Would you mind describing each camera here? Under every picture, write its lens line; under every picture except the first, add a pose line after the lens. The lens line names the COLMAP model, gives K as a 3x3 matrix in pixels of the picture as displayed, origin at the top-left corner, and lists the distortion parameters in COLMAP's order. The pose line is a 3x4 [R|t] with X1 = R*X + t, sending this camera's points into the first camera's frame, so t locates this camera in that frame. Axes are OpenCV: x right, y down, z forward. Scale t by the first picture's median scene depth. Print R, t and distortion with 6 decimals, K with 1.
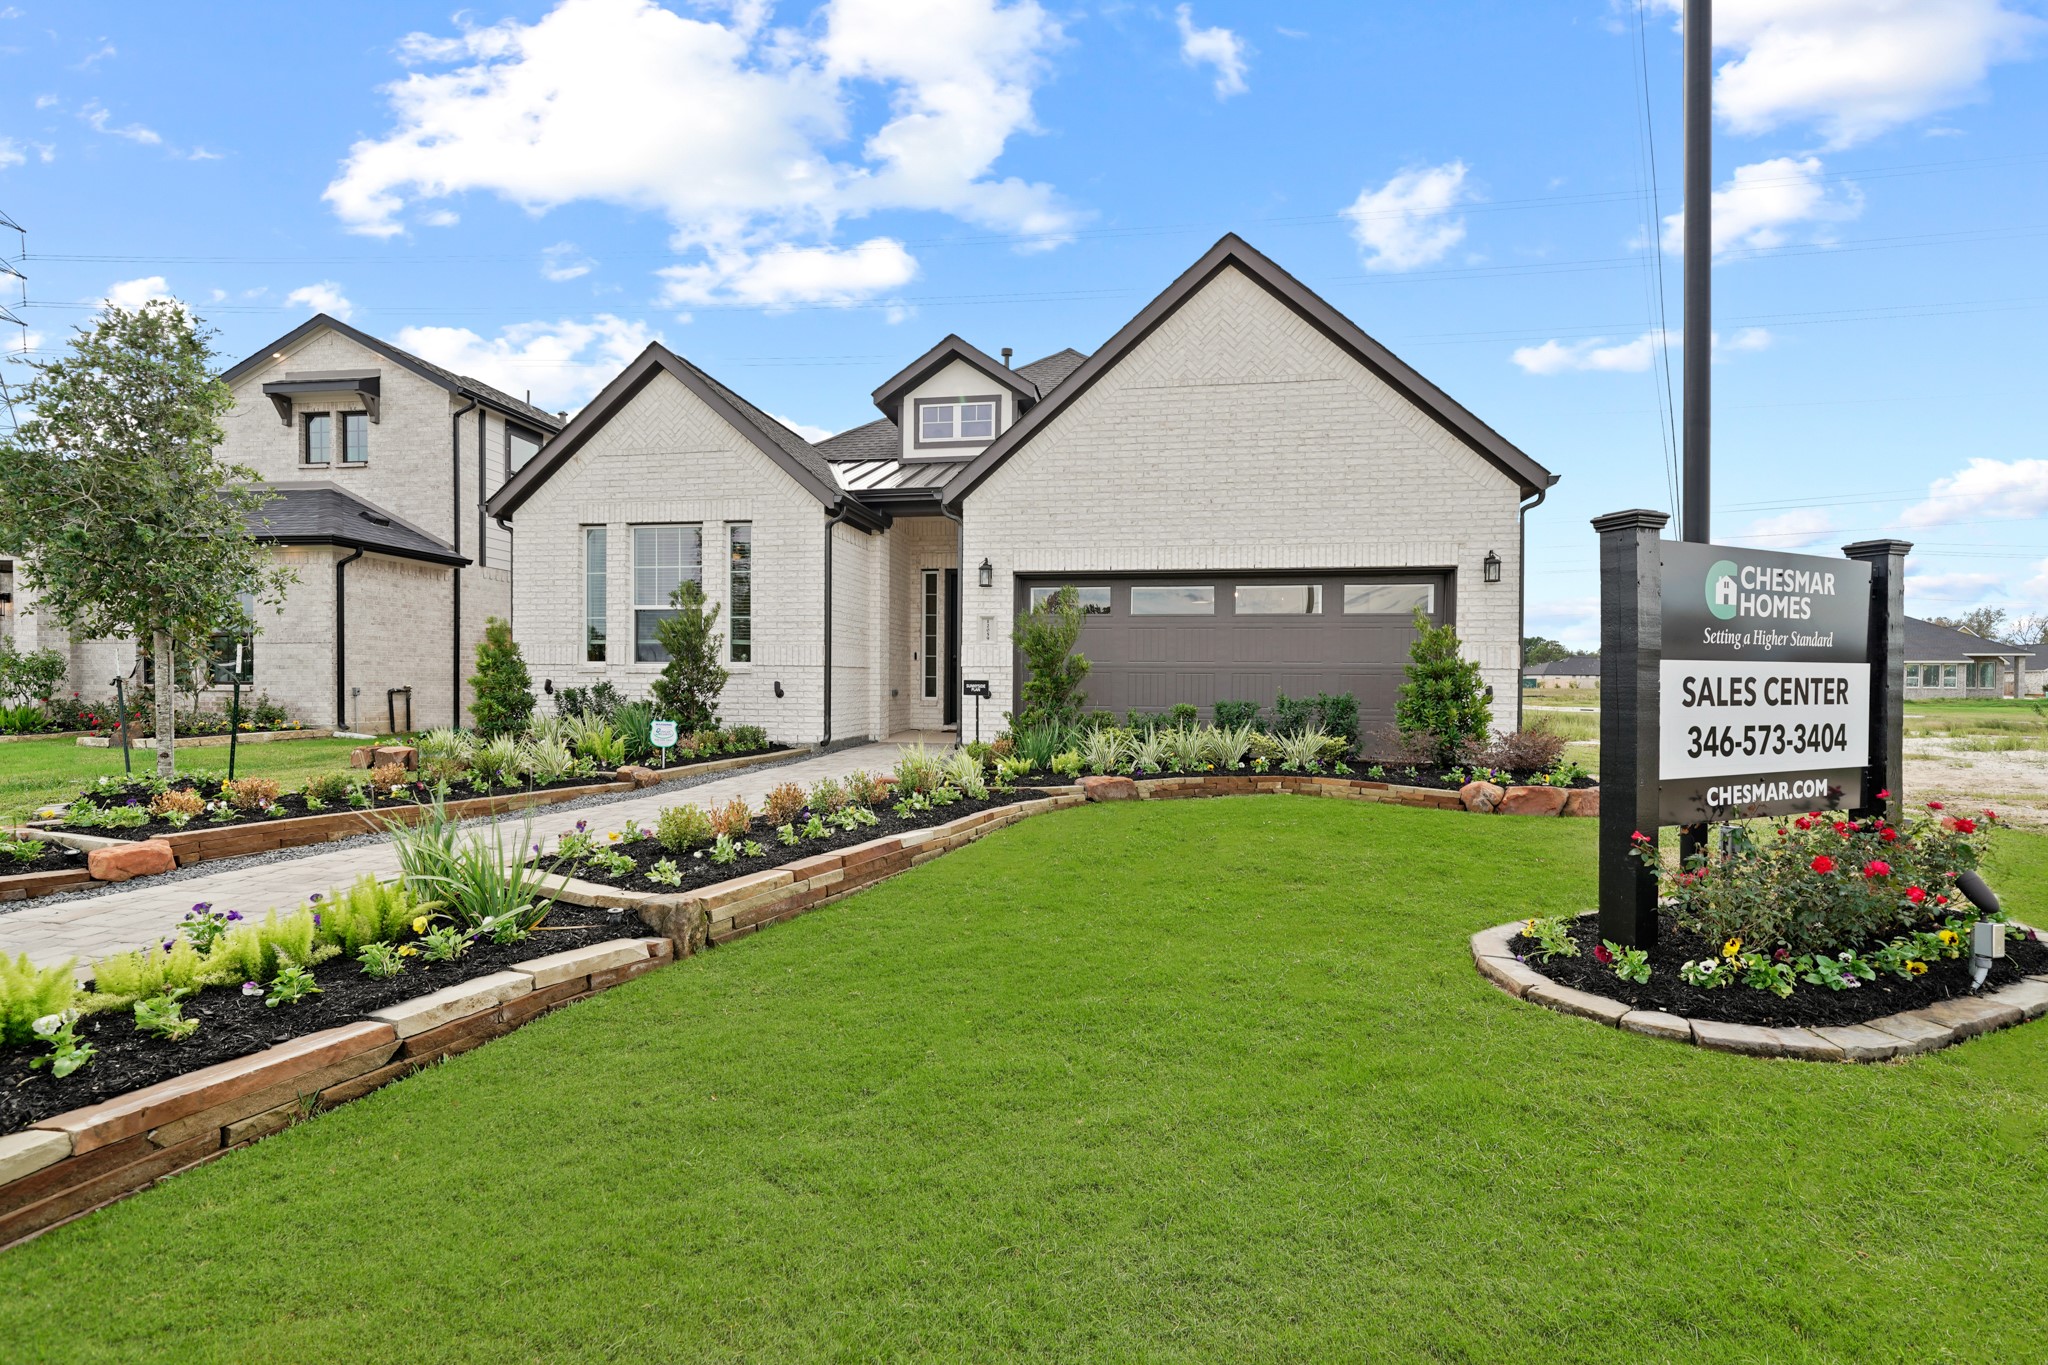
lens RADIAL K [[920.1, 0, 1024.9], [0, 920.1, 696.7], [0, 0, 1]] dist [0.005174, 0.000301]
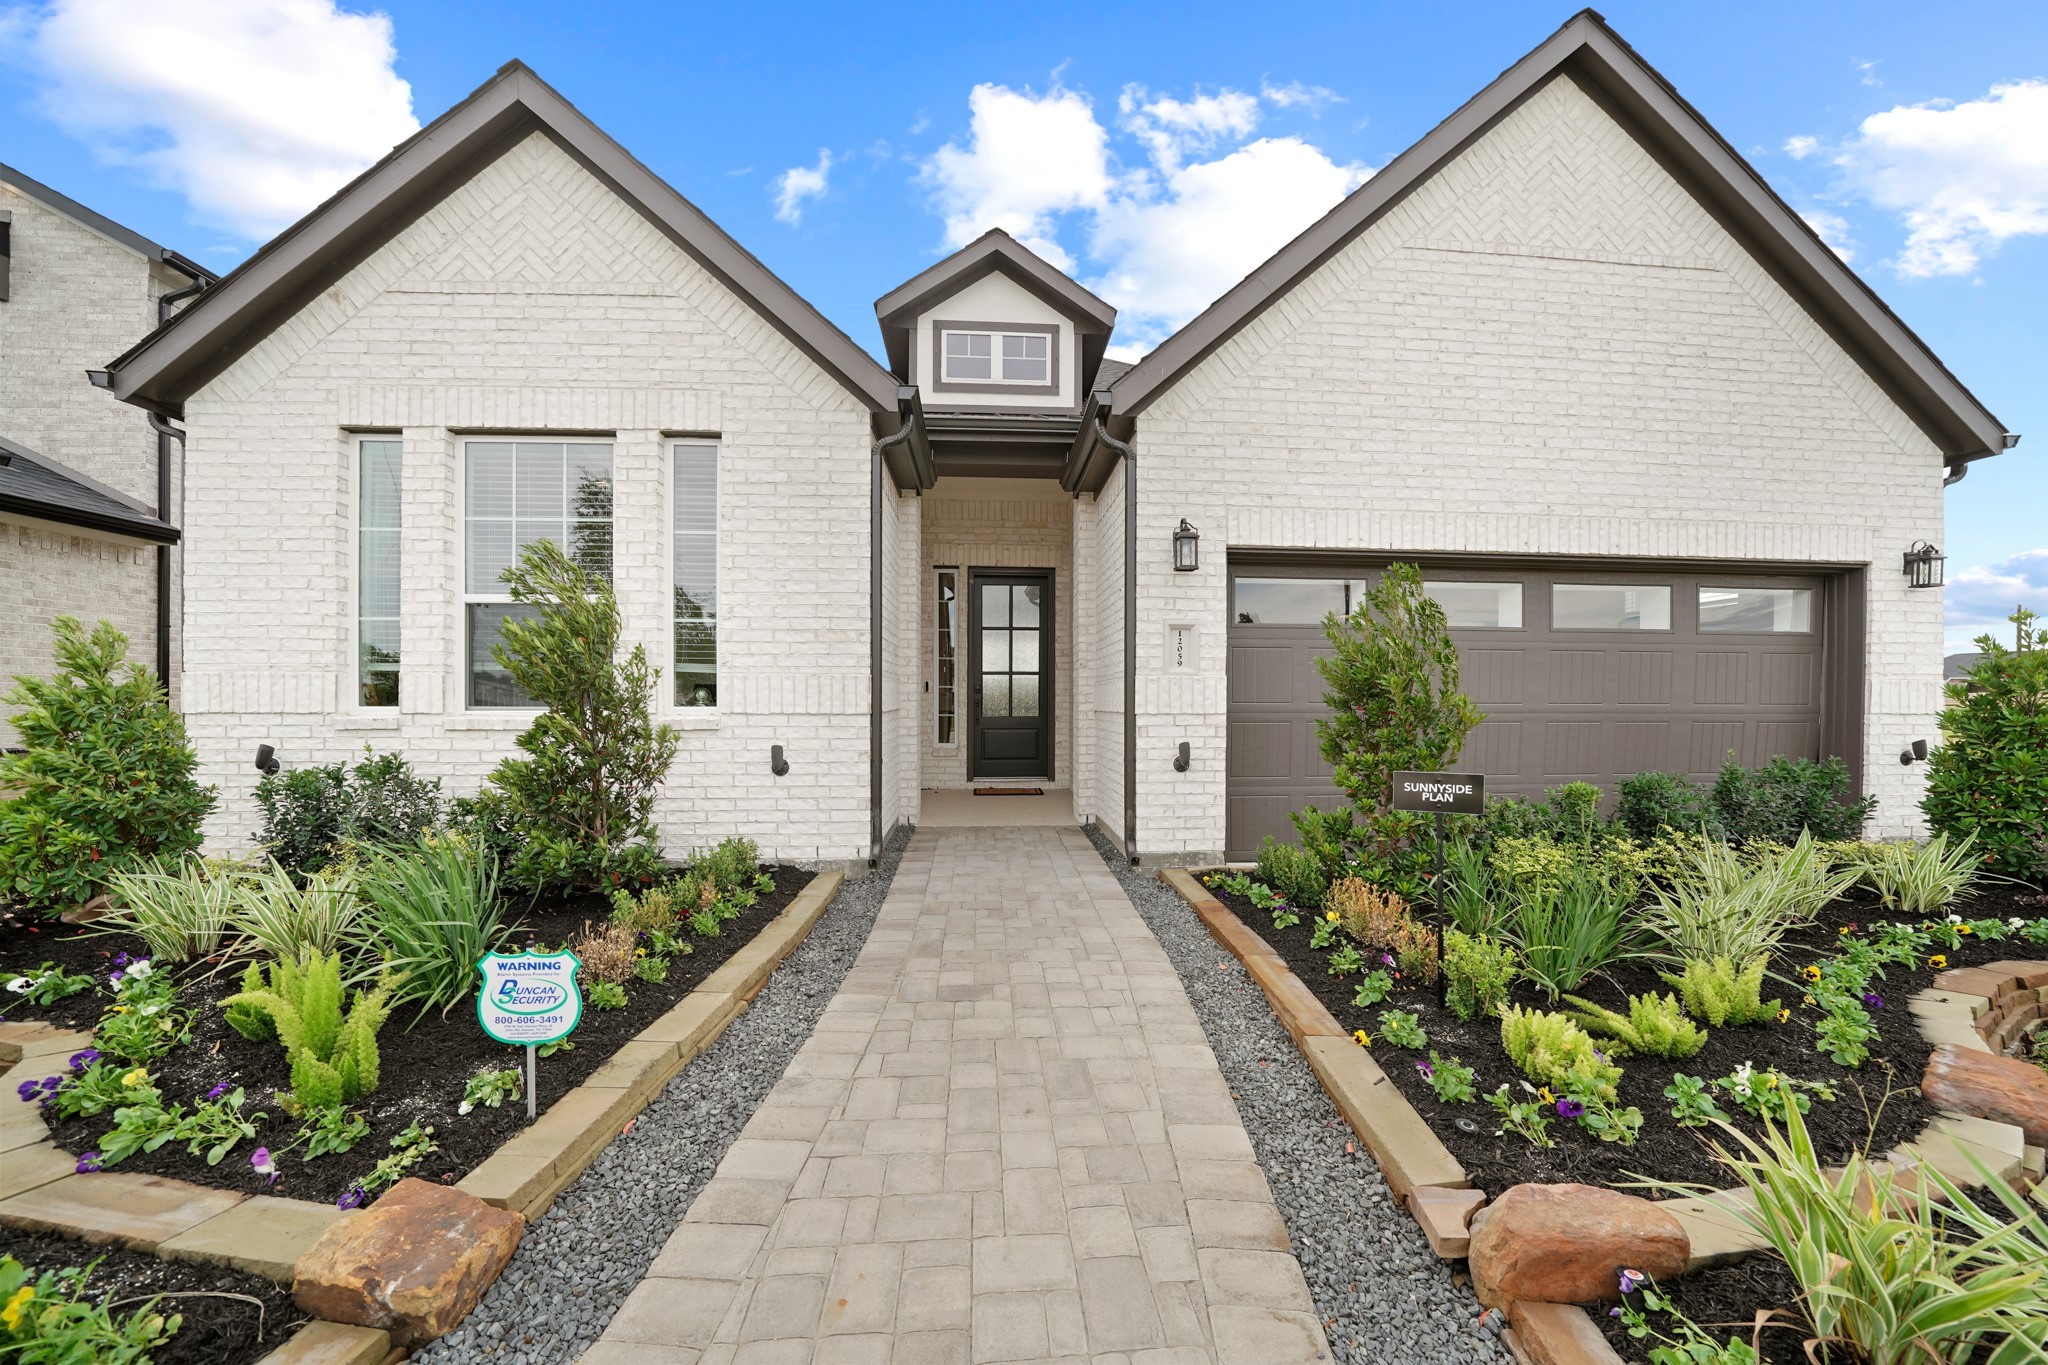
lens RADIAL K [[702.2, 0, 1020.1], [0, 702.2, 700.8], [0, 0, 1]] dist [-0.029414, 0.004117]
pose [[0.971383, -0.007294, 0.237405, -0.228288], [0.009070, 0.999938, -0.006388, -0.037464], [-0.237344, 0.008358, 0.971390, 0.585882]]
